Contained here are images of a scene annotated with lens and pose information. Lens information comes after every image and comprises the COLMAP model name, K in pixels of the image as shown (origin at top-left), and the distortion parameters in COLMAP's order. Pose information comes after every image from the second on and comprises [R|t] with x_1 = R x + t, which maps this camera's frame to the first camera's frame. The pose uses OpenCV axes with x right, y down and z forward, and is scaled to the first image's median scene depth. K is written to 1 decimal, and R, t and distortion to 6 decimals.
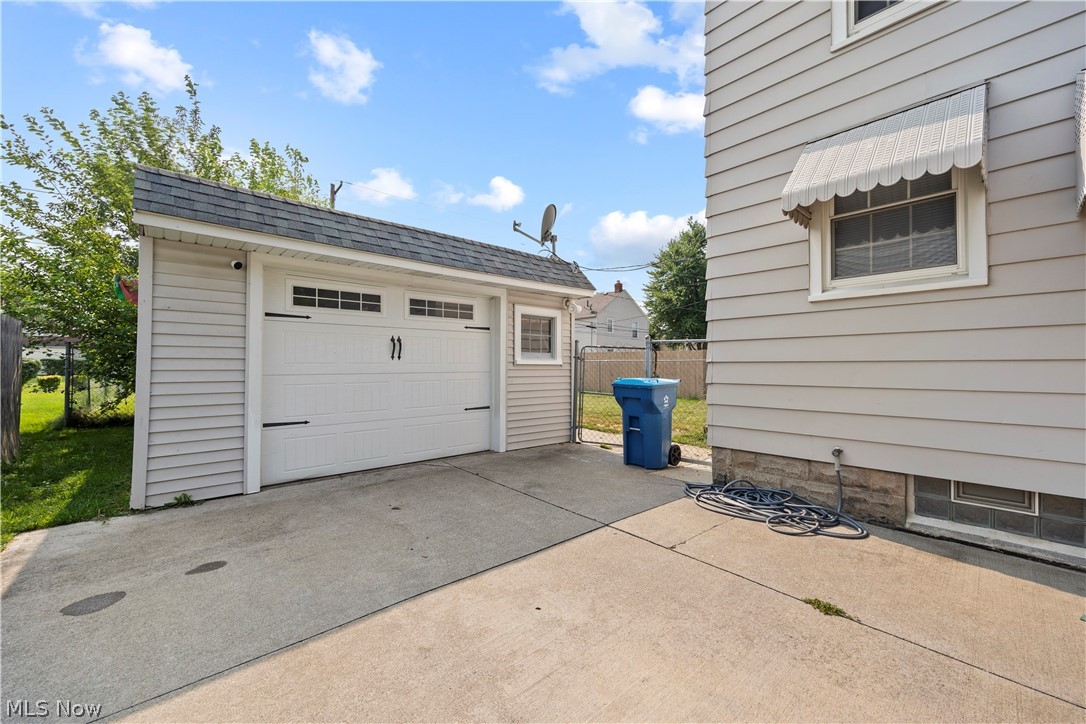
lens RADIAL K [[419.4, 0, 543.0], [0, 419.4, 362.0], [0, 0, 1]] dist [-0.001826, -0.000083]
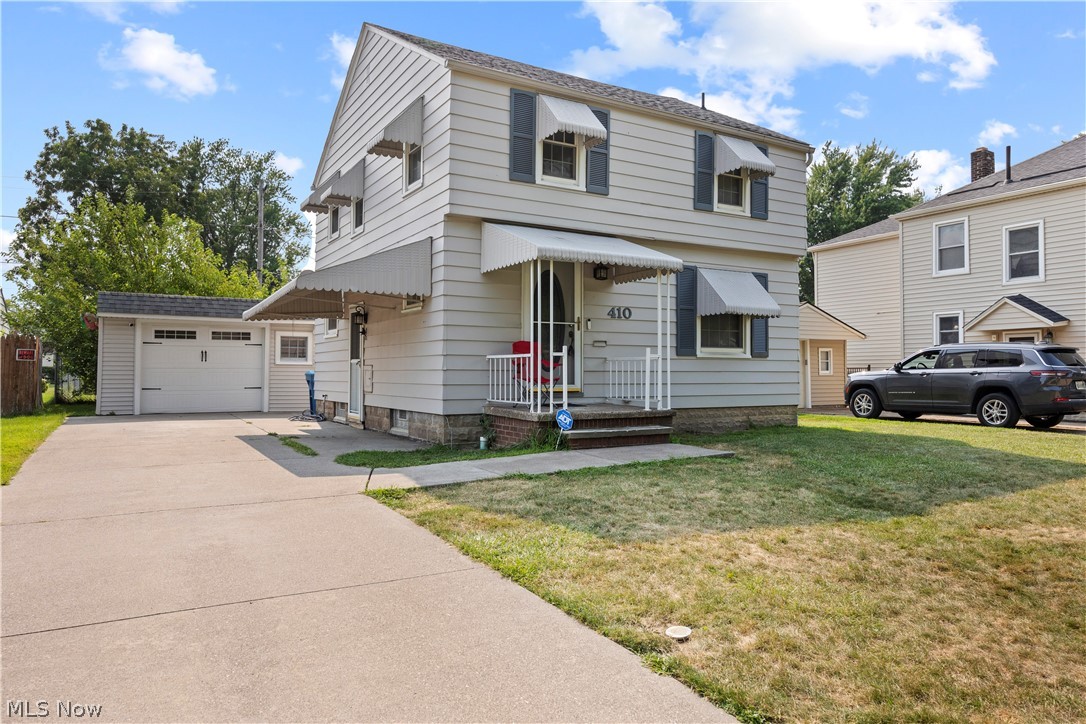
lens RADIAL K [[728.7, 0, 543.0], [0, 728.7, 362.0], [0, 0, 1]] dist [0.002418, 0.001549]
pose [[0.980079, -0.002854, -0.198588, 2.044413], [0.000701, 0.999940, -0.010912, 0.036802], [0.198608, 0.010556, 0.980022, -2.235721]]
